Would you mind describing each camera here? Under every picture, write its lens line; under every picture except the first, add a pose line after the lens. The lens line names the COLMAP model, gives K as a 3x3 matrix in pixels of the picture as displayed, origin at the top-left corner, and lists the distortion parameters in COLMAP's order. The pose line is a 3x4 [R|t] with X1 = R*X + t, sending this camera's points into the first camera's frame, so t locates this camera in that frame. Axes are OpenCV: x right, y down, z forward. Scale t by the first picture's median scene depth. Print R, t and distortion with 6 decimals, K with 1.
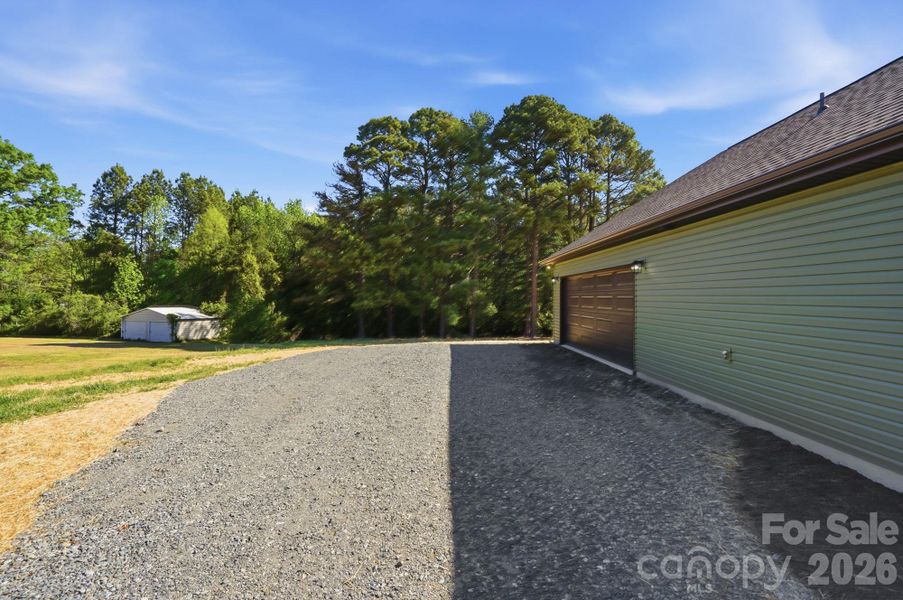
lens RADIAL K [[427.9, 0, 449.6], [0, 427.9, 297.4], [0, 0, 1]] dist [-0.024419, 0.000315]
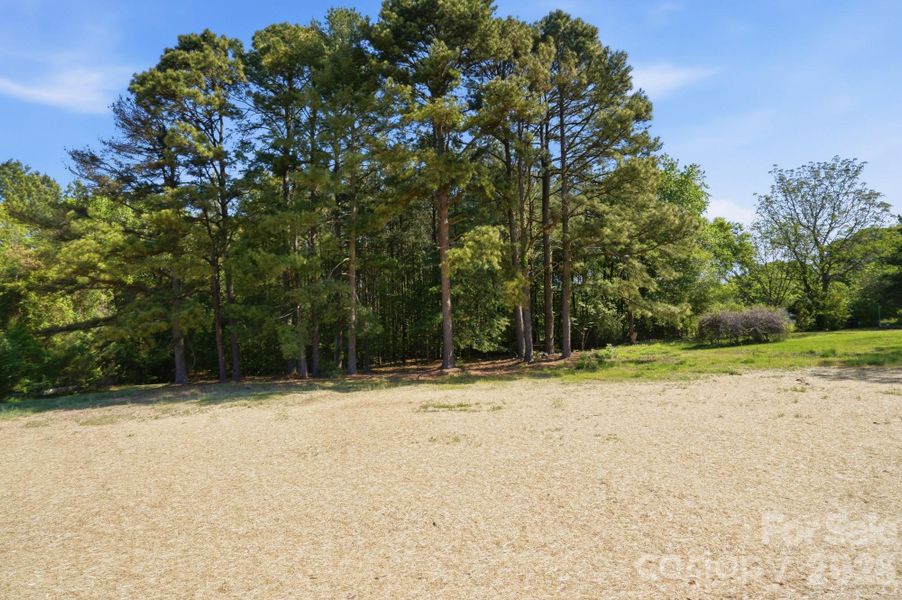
lens RADIAL K [[437.3, 0, 451.0], [0, 437.3, 300.0], [0, 0, 1]] dist [-0.028594, -0.000264]
pose [[0.998018, -0.053427, 0.033247, 0.178665], [0.053920, 0.998446, -0.014104, 0.003858], [-0.032442, 0.015869, 0.999348, 0.381744]]
